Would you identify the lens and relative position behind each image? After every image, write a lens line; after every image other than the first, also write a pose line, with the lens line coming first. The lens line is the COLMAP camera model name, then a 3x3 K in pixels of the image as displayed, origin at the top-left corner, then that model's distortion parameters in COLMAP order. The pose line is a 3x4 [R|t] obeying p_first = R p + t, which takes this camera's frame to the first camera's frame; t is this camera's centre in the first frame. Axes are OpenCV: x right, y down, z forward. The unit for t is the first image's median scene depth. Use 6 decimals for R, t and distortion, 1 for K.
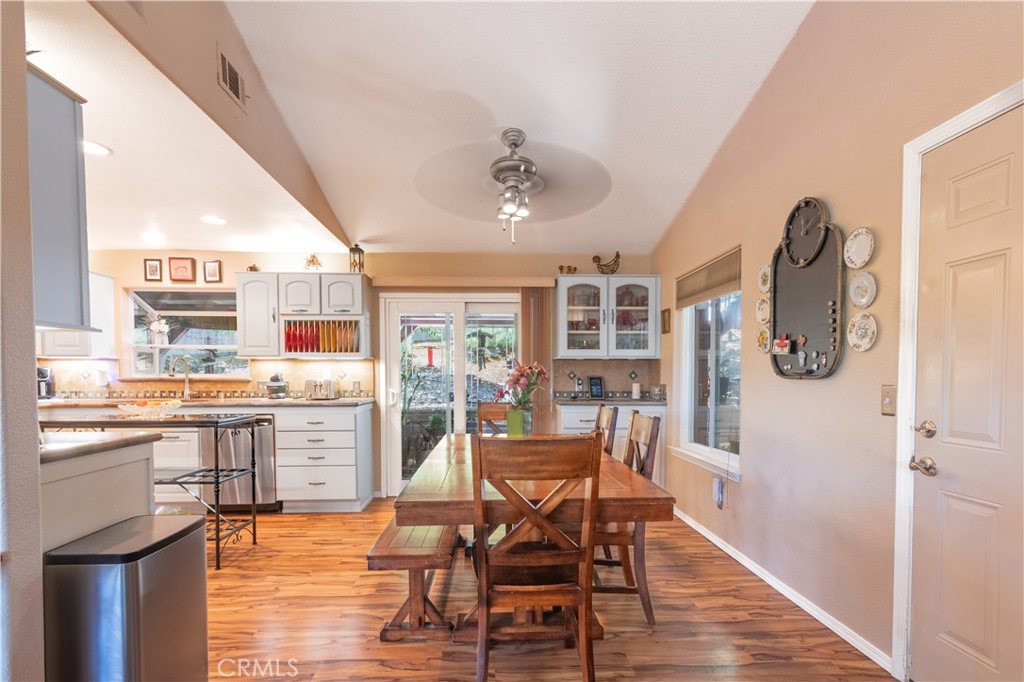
lens RADIAL K [[501.3, 0, 511.6], [0, 501.3, 385.8], [0, 0, 1]] dist [0.012316, -0.000002]
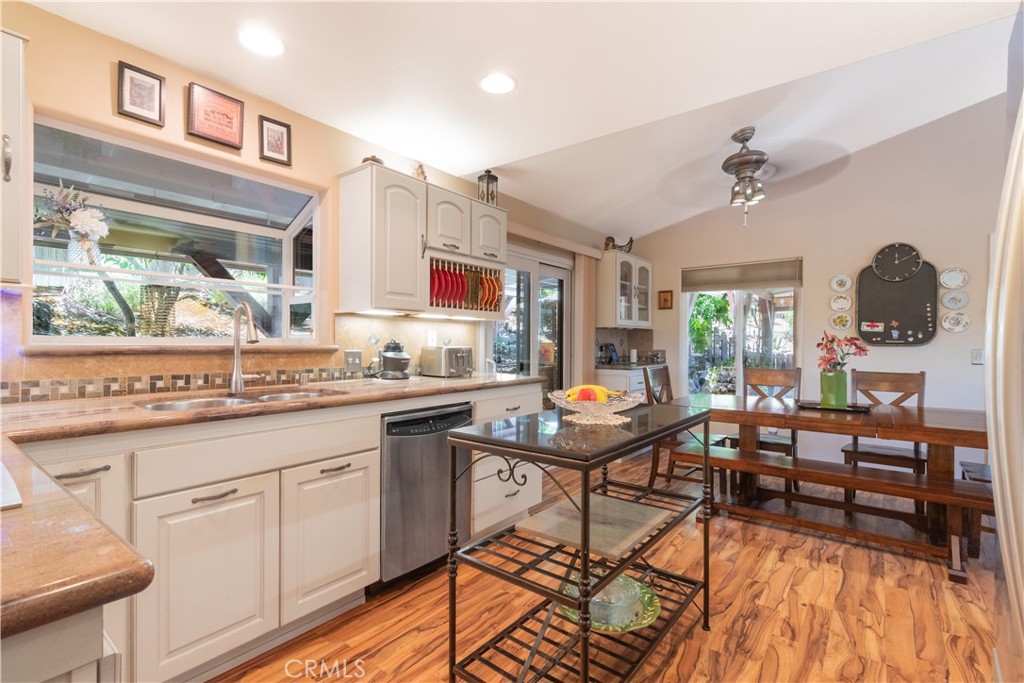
lens RADIAL K [[472.6, 0, 489.2], [0, 472.6, 342.8], [0, 0, 1]] dist [-0.001833, -0.000280]
pose [[0.659573, 0.002515, 0.751636, -0.831791], [0.010277, 0.999871, -0.012364, -0.010800], [-0.751570, 0.015880, 0.659462, 0.526640]]
